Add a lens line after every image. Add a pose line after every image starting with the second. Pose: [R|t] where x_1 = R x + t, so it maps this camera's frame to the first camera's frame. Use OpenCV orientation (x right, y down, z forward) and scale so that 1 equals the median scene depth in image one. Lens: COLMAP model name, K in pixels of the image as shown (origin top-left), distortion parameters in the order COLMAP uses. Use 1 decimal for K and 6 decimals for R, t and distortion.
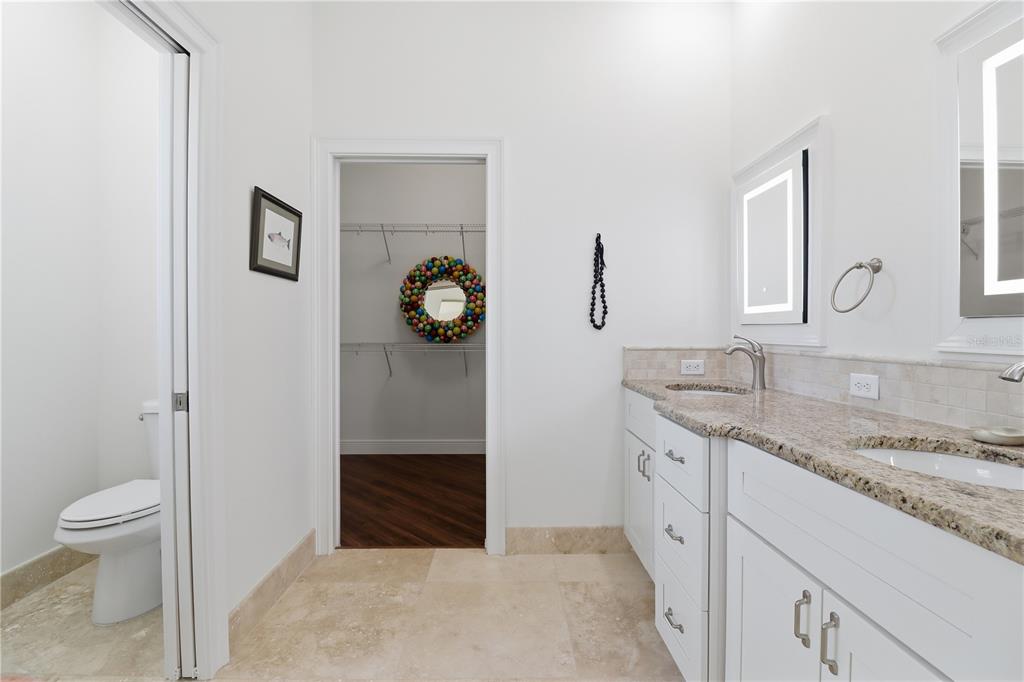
lens RADIAL K [[477.2, 0, 513.1], [0, 477.2, 331.5], [0, 0, 1]] dist [-0.010582, -0.000700]
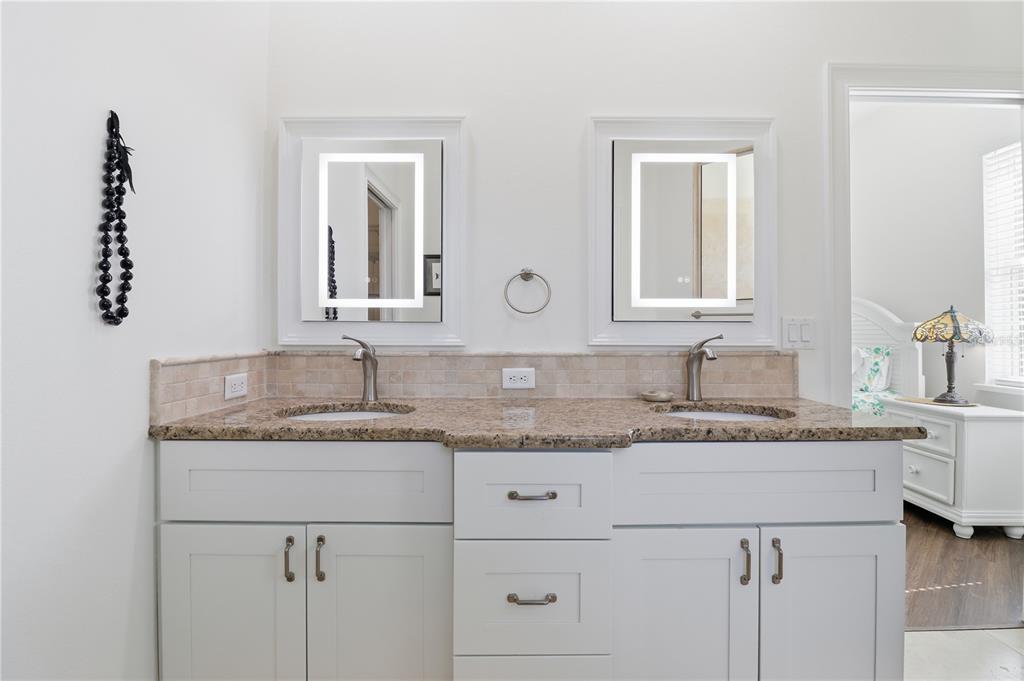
lens RADIAL K [[477.2, 0, 513.1], [0, 477.2, 331.0], [0, 0, 1]] dist [-0.010582, -0.000700]
pose [[0.031216, 0.002845, 0.999509, -0.388490], [-0.000824, 0.999996, -0.002821, 0.003914], [-0.999512, -0.000736, 0.031218, 0.943313]]
